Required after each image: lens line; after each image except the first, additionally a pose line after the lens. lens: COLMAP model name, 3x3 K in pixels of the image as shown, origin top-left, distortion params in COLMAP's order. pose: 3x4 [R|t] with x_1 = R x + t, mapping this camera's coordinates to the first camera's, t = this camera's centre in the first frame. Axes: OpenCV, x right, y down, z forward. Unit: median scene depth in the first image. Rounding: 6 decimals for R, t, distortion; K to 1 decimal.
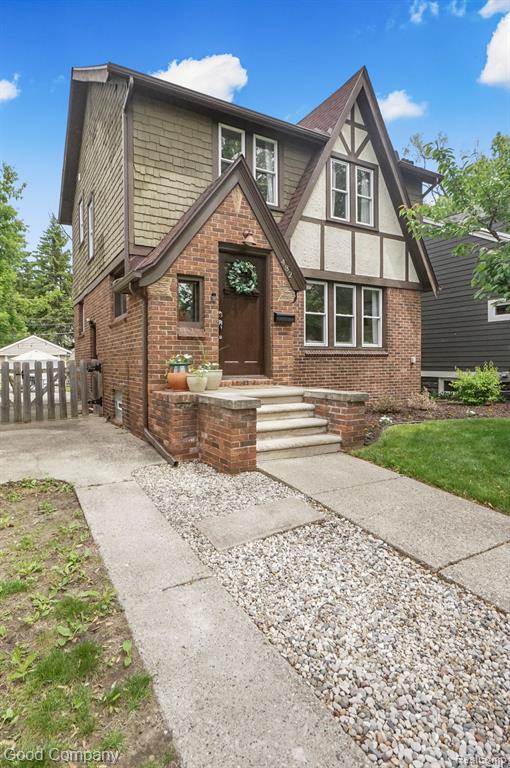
lens RADIAL K [[419.7, 0, 253.8], [0, 419.7, 369.7], [0, 0, 1]] dist [-0.004042, -0.001268]
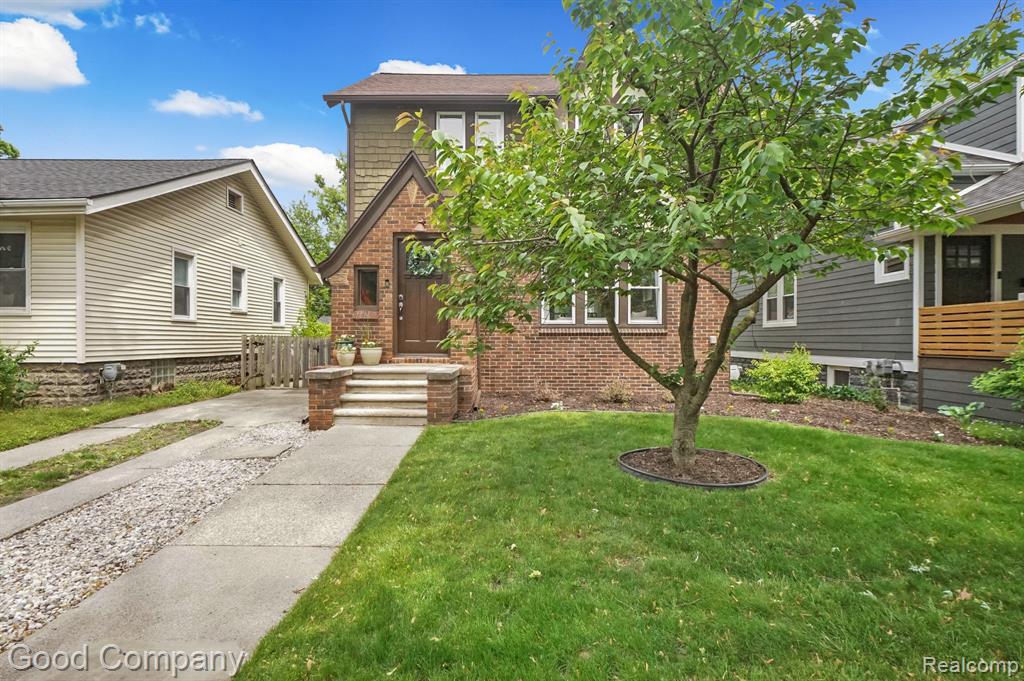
lens RADIAL K [[536.3, 0, 492.3], [0, 536.3, 336.7], [0, 0, 1]] dist [-0.000047, -0.000317]
pose [[0.862922, 0.005466, -0.505308, 0.827139], [-0.015827, 0.999743, -0.016213, -0.010264], [0.505090, 0.021988, 0.862787, -0.081782]]
